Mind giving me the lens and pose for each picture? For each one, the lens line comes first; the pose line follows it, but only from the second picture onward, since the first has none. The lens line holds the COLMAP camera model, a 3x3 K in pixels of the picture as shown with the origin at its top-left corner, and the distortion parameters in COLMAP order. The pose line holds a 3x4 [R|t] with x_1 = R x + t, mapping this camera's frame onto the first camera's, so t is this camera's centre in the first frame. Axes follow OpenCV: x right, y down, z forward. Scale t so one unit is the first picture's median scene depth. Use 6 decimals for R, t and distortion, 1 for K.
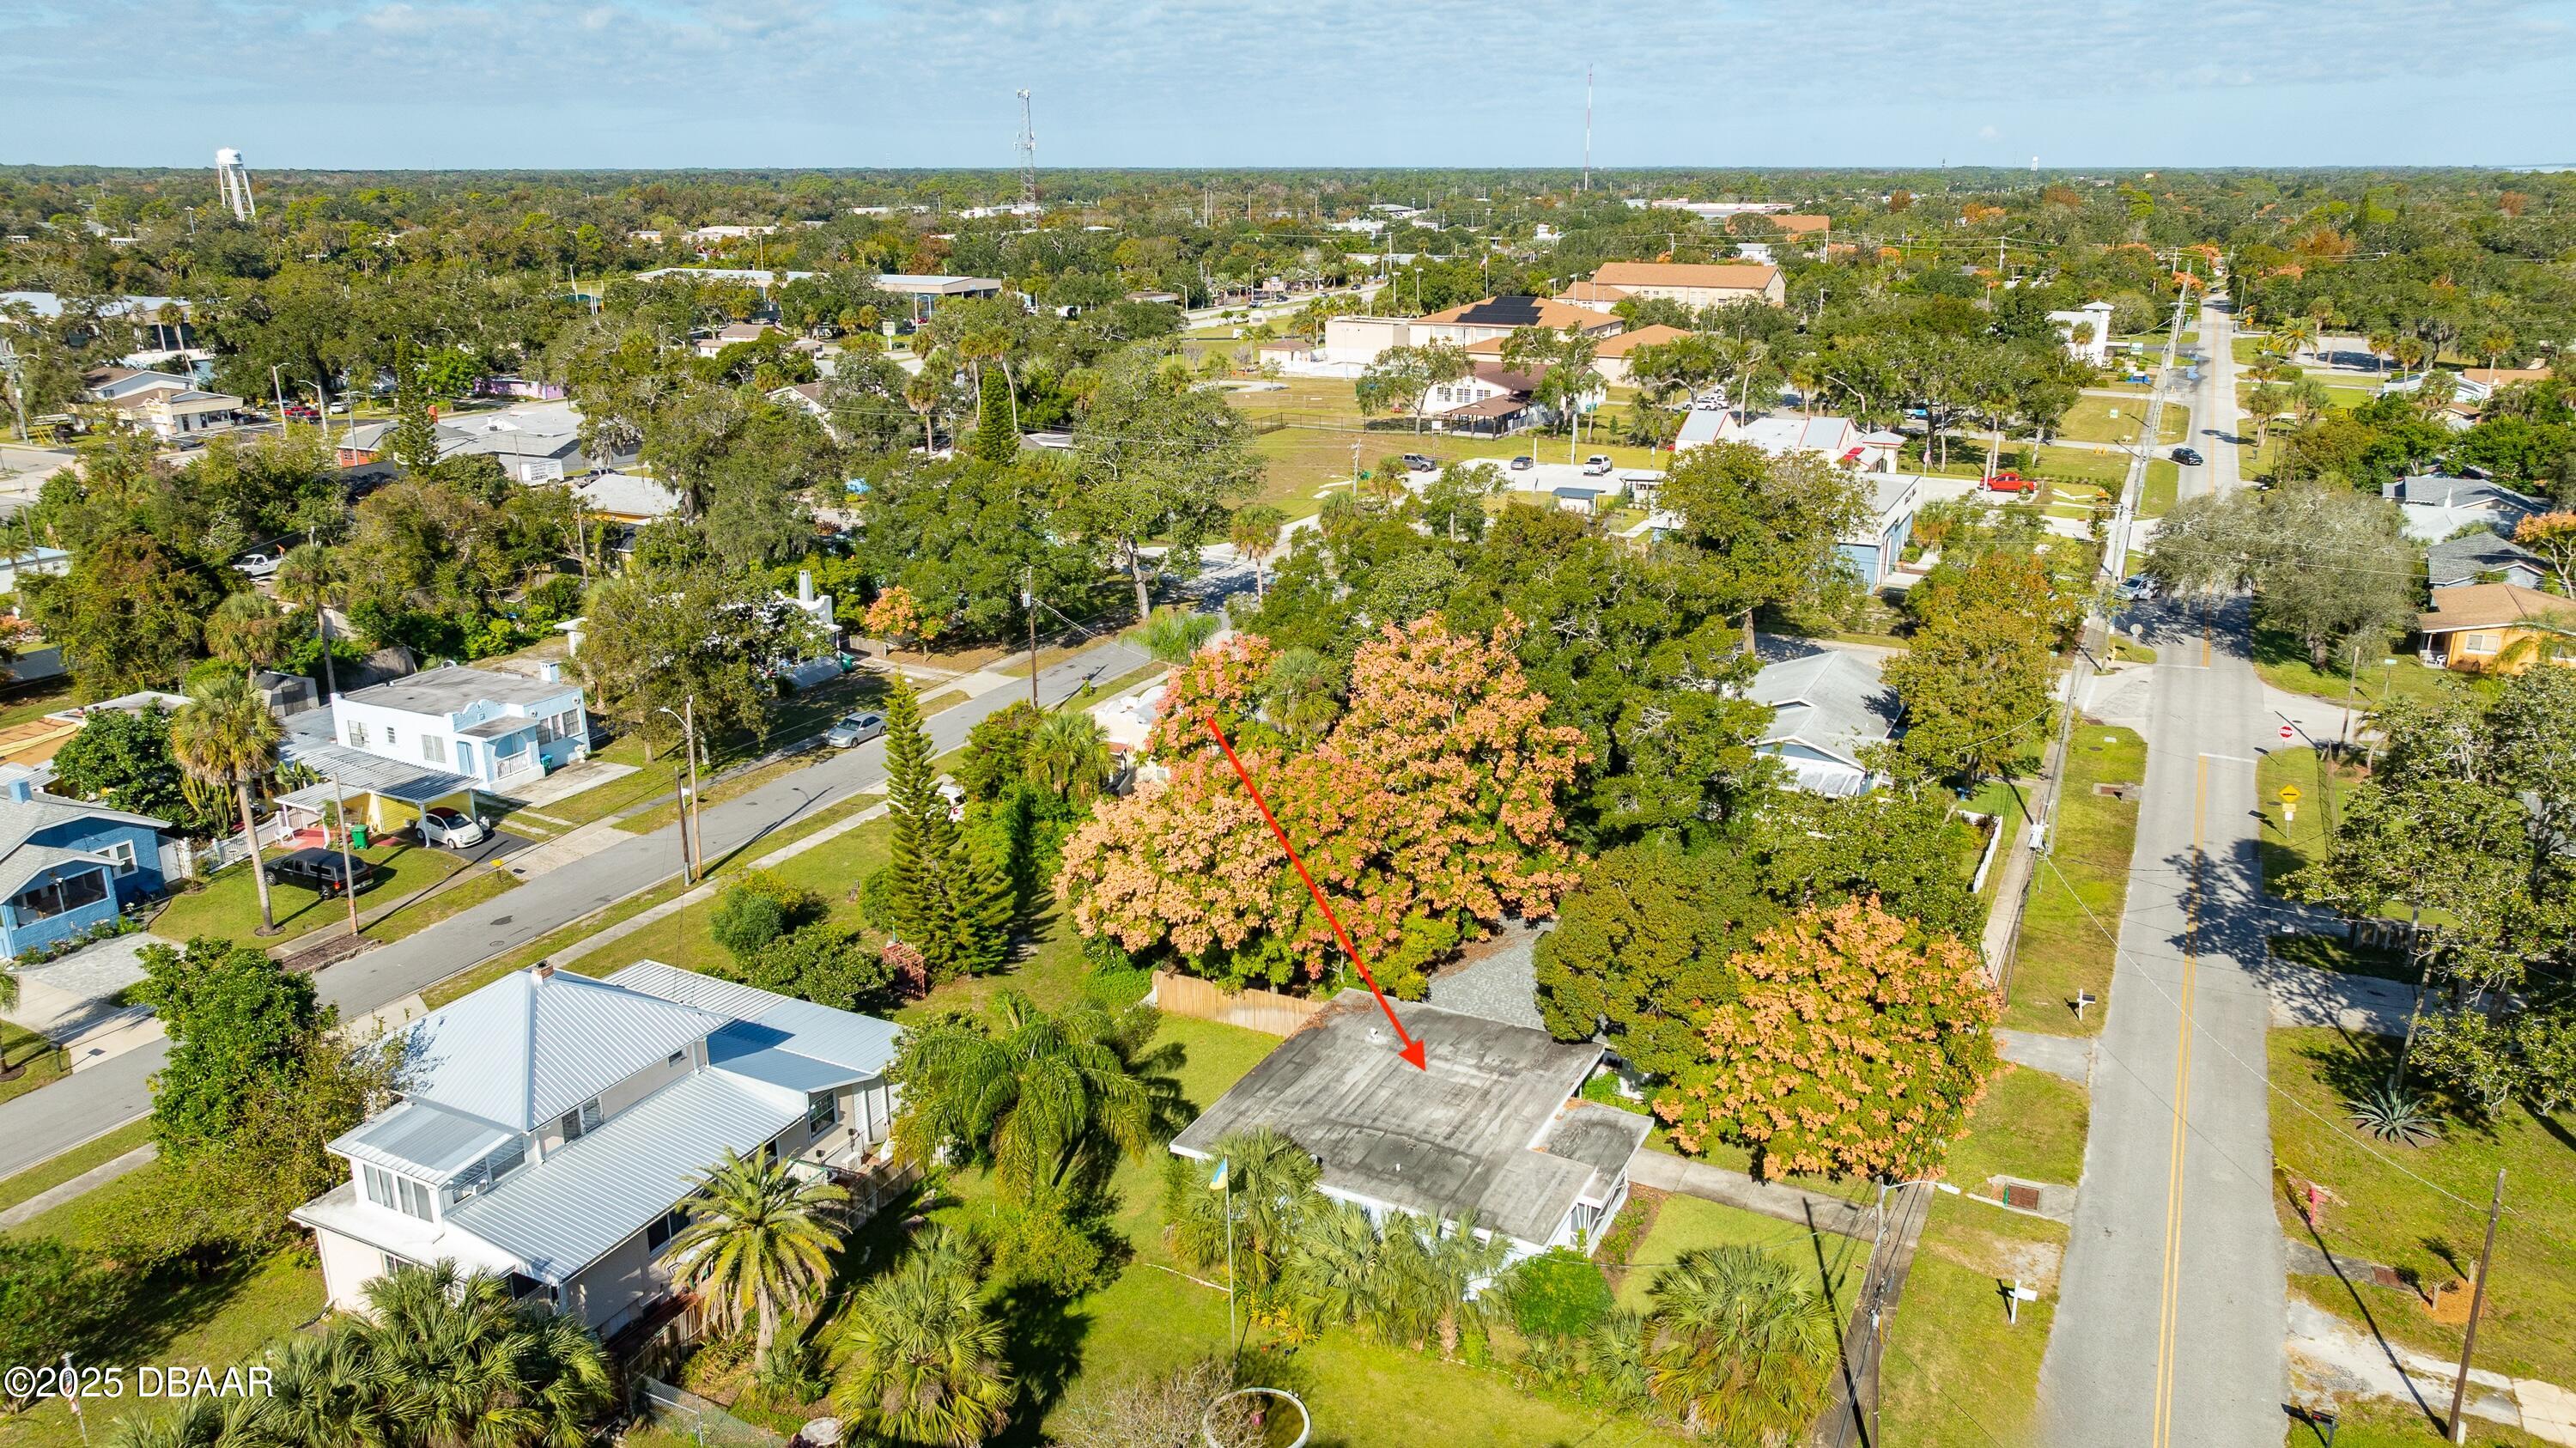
lens RADIAL K [[1817.4, 0, 1278.6], [0, 1817.4, 724.5], [0, 0, 1]] dist [-0.027924, 0.053407]
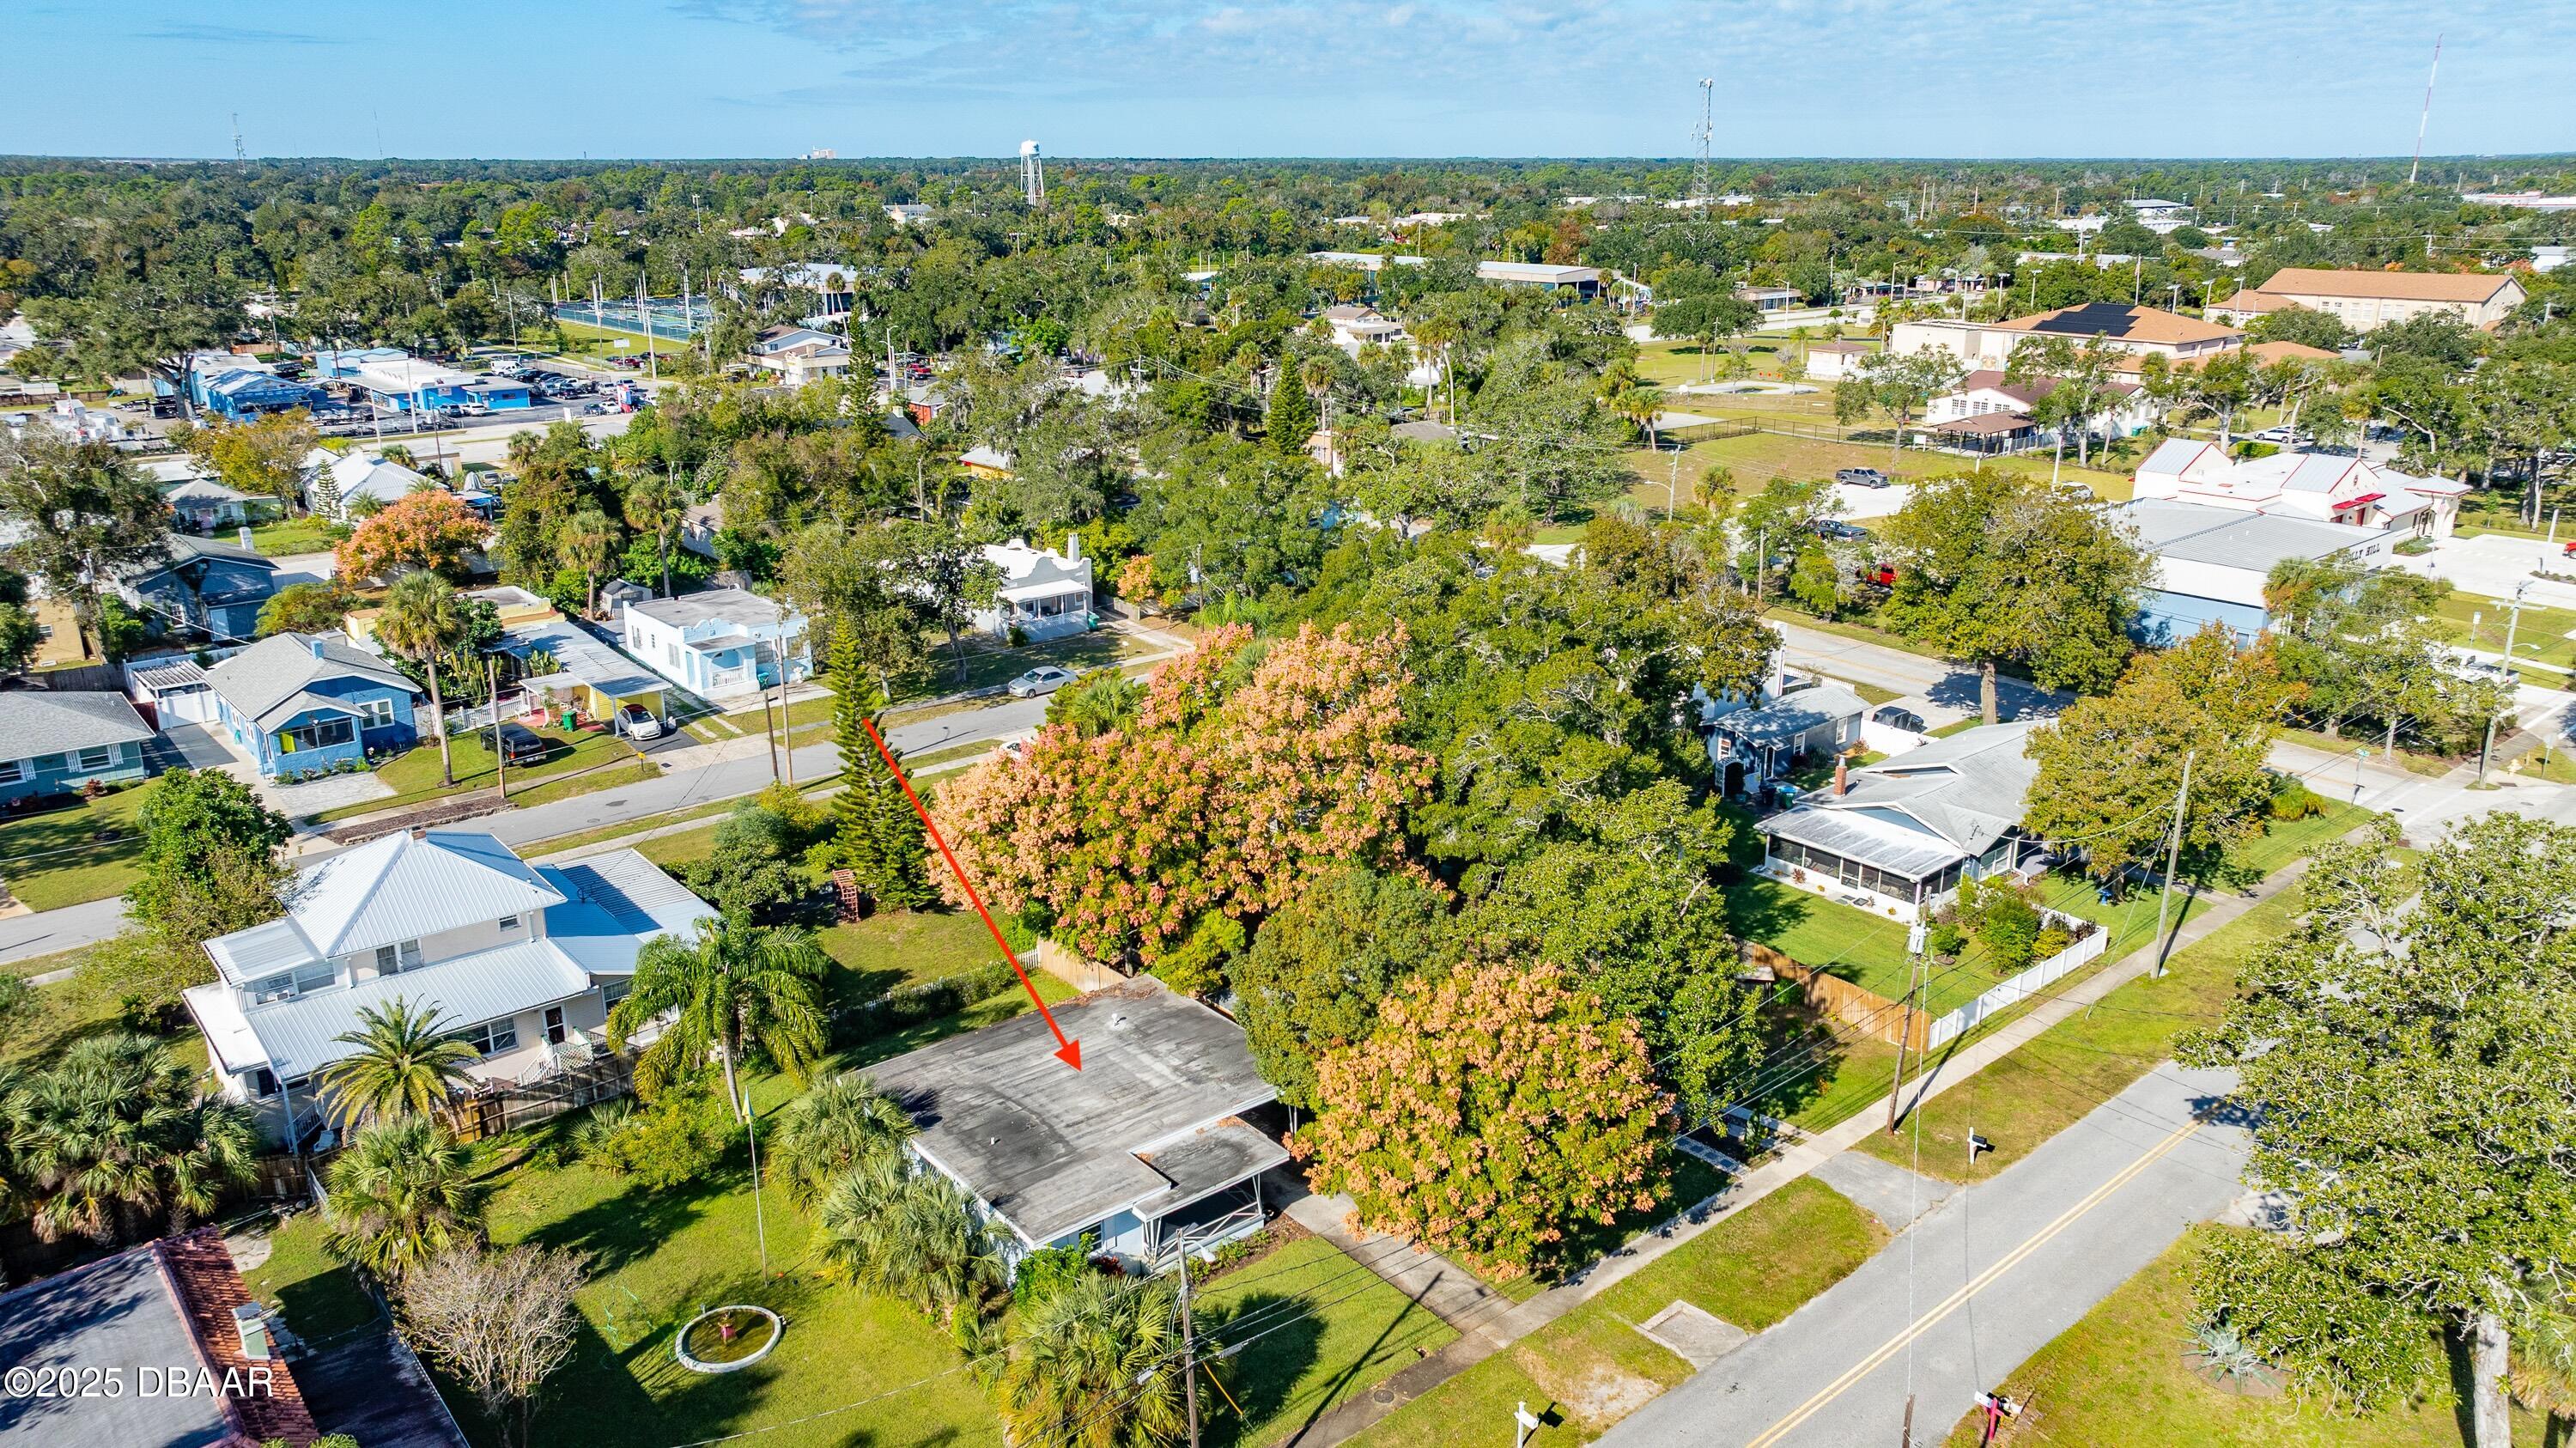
lens RADIAL K [[1817.4, 0, 1268.6], [0, 1817.4, 721.7], [0, 0, 1]] dist [-0.027924, 0.053407]
pose [[0.918809, 0.118273, -0.376566, 0.271658], [-0.116817, 0.992792, 0.026788, -0.016888], [0.377020, 0.019377, 0.926002, 0.053091]]
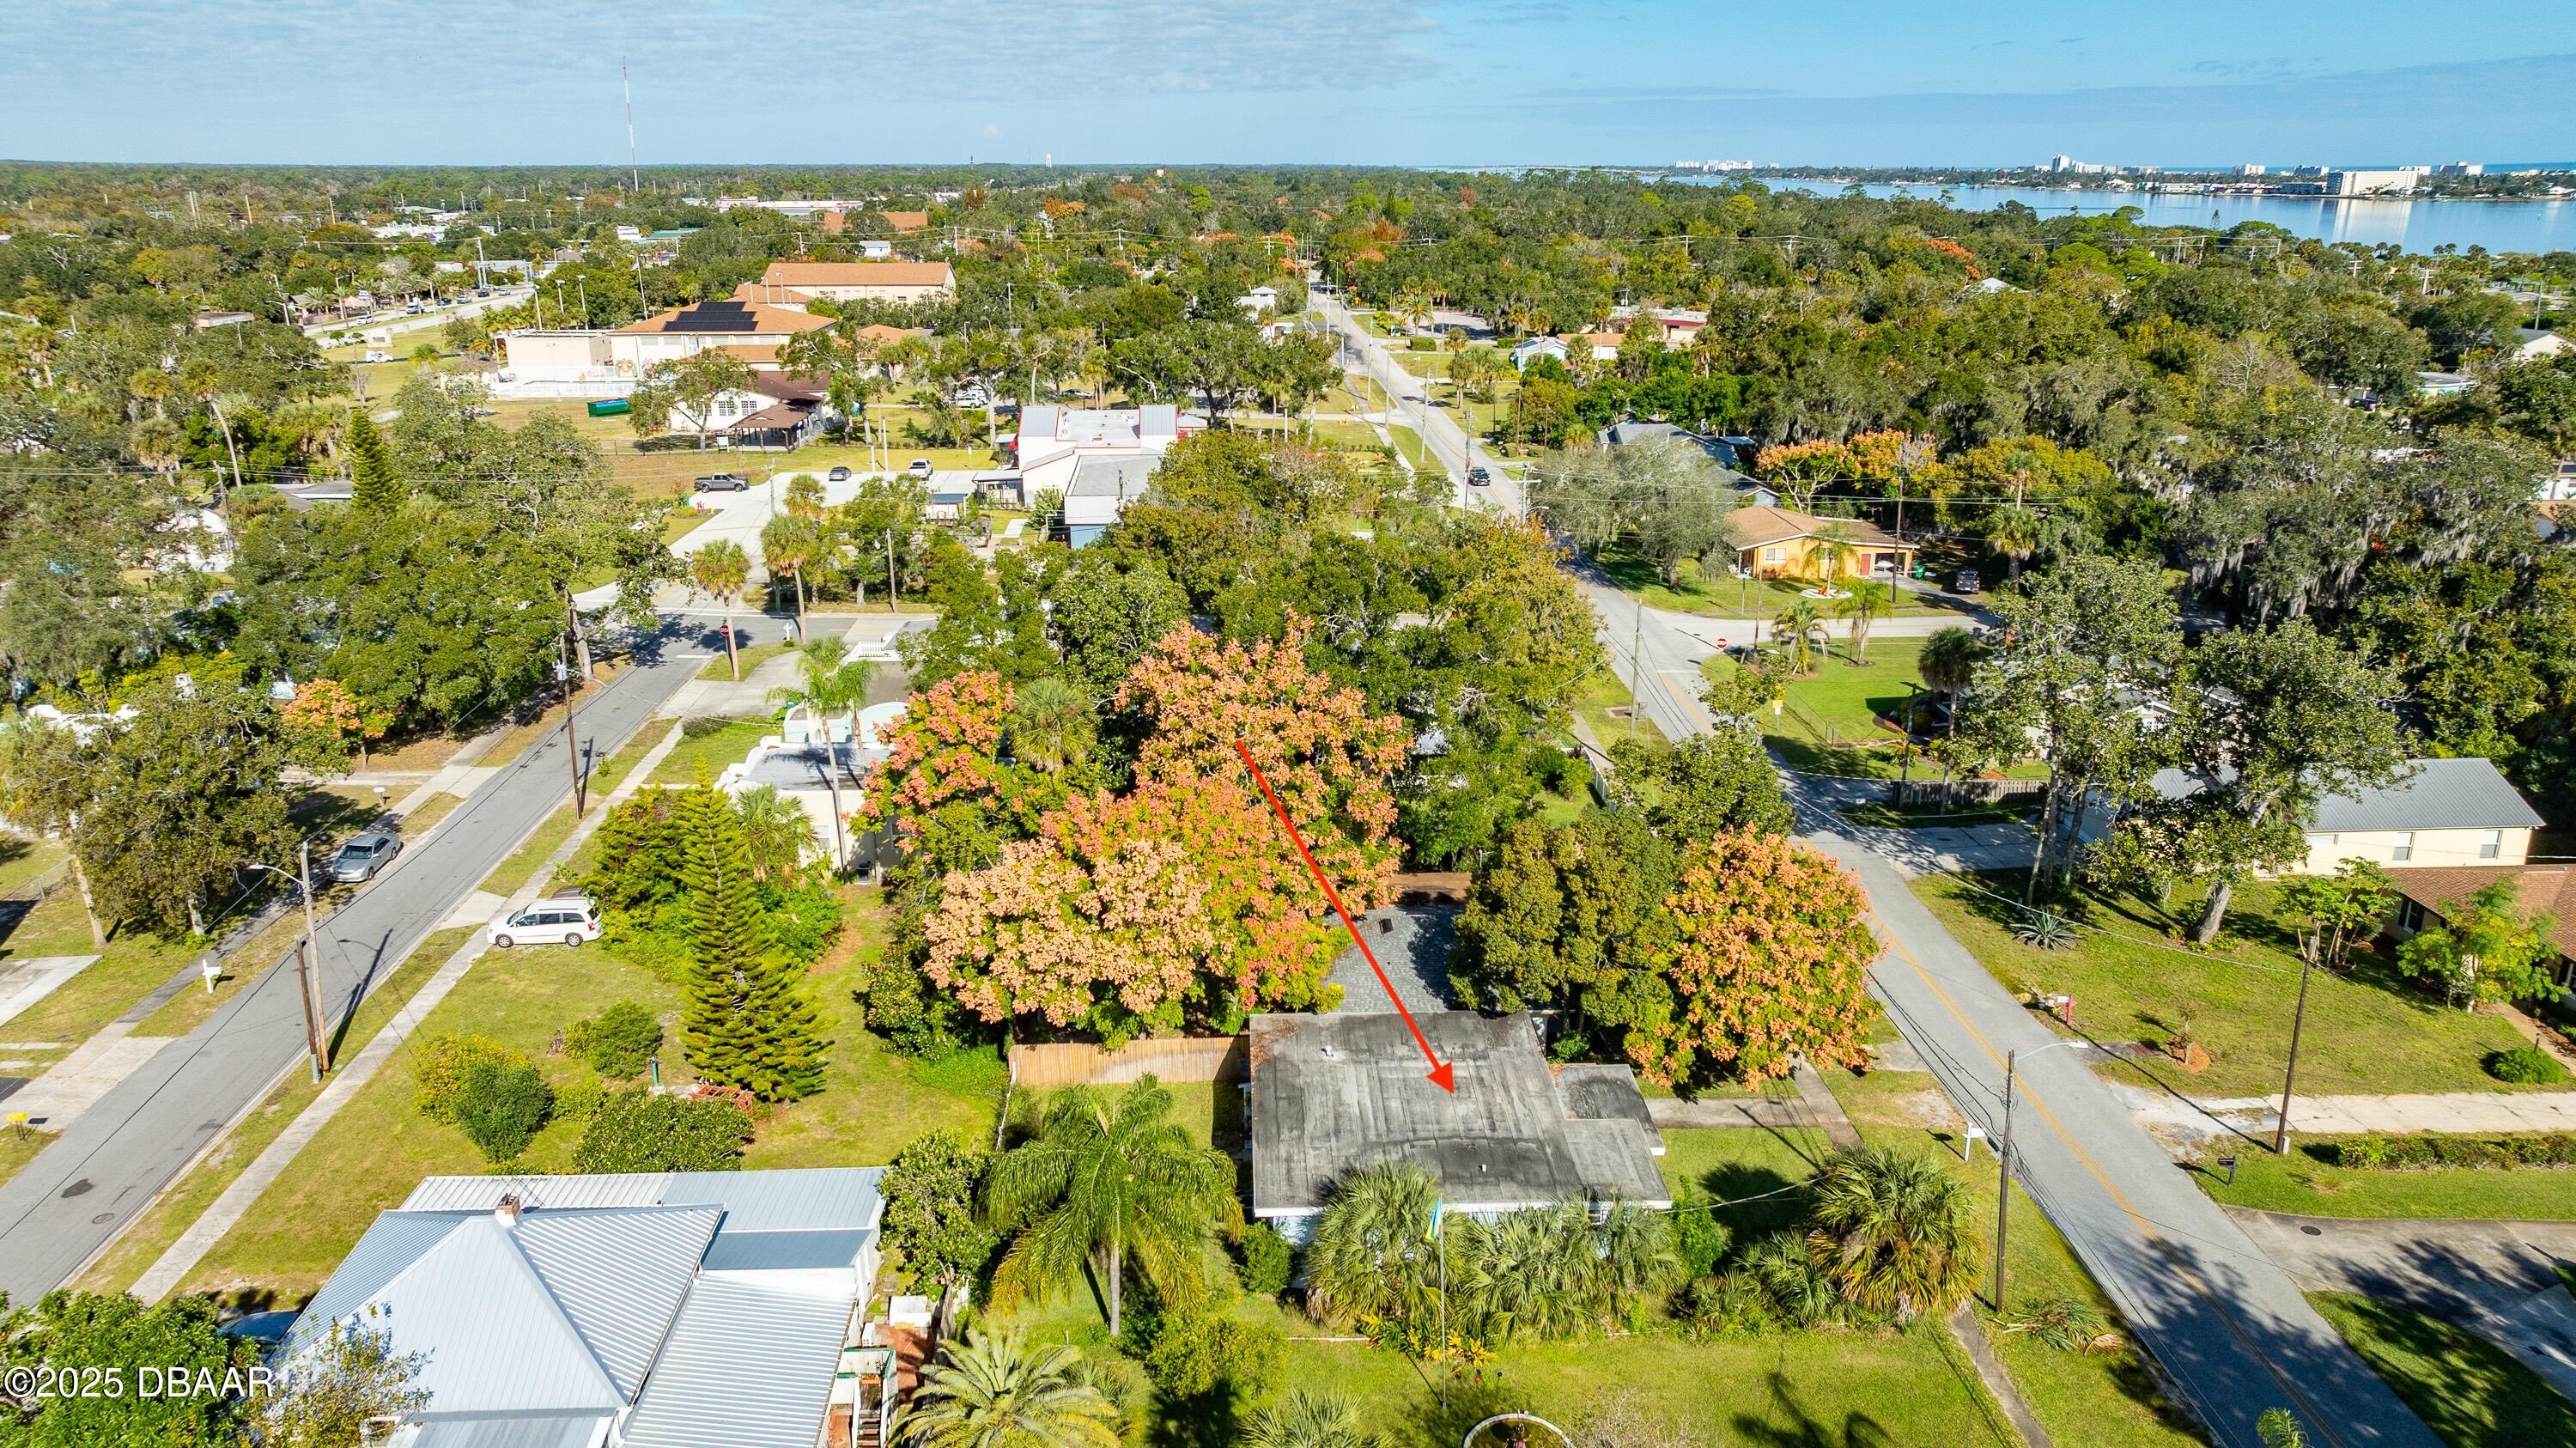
lens RADIAL K [[1817.4, 0, 1289.7], [0, 1817.4, 732.3], [0, 0, 1]] dist [-0.027924, 0.053407]
pose [[0.870604, -0.145837, 0.469873, -0.222462], [0.143364, 0.988809, 0.041270, -0.024130], [-0.470633, 0.031433, 0.881769, 0.078537]]
